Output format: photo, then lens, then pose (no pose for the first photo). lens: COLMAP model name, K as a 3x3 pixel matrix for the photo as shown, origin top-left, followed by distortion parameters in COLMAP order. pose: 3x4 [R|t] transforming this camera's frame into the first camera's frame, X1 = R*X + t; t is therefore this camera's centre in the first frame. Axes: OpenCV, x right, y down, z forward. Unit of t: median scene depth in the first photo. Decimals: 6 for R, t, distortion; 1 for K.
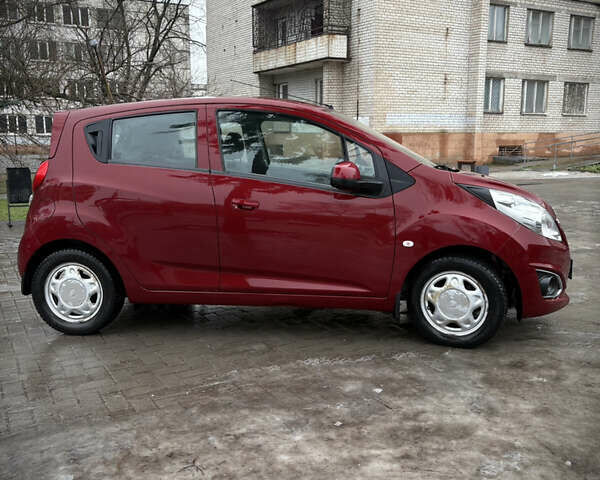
lens RADIAL K [[613.0, 0, 305.2], [0, 613.0, 239.8], [0, 0, 1]] dist [0.048575, -0.009224]
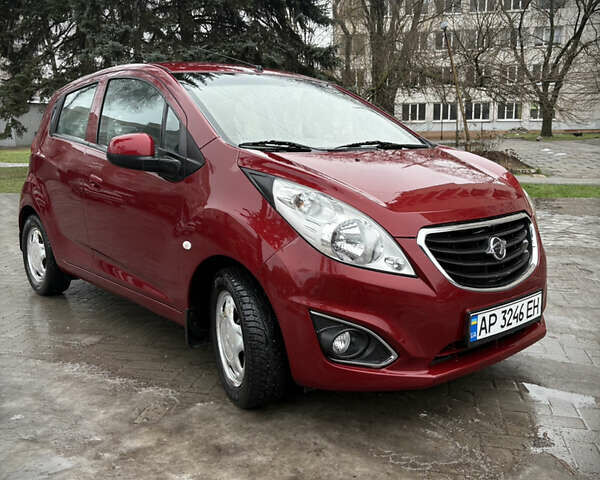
lens RADIAL K [[613.0, 0, 305.2], [0, 613.0, 239.8], [0, 0, 1]] dist [0.048575, -0.009224]
pose [[0.753389, 0.116121, -0.647241, 0.686532], [-0.103060, 0.992972, 0.058187, -0.052666], [0.649449, 0.022868, 0.760061, 0.482803]]
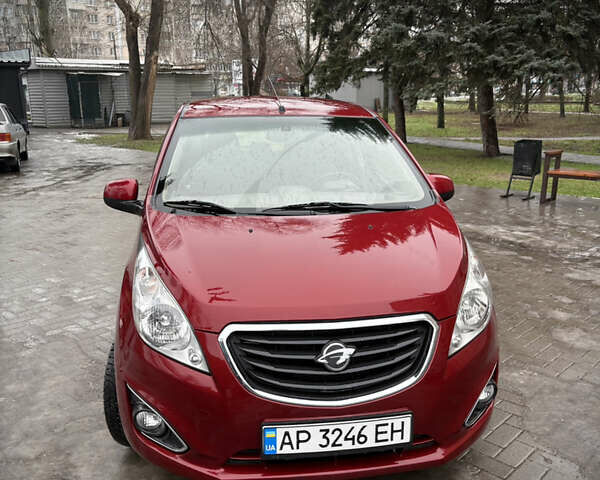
lens RADIAL K [[613.0, 0, 305.2], [0, 613.0, 239.8], [0, 0, 1]] dist [0.048575, -0.009224]
pose [[0.297391, 0.229517, -0.926758, 0.904864], [-0.158906, 0.969035, 0.188995, -0.227779], [0.941439, 0.091062, 0.324654, 0.868660]]
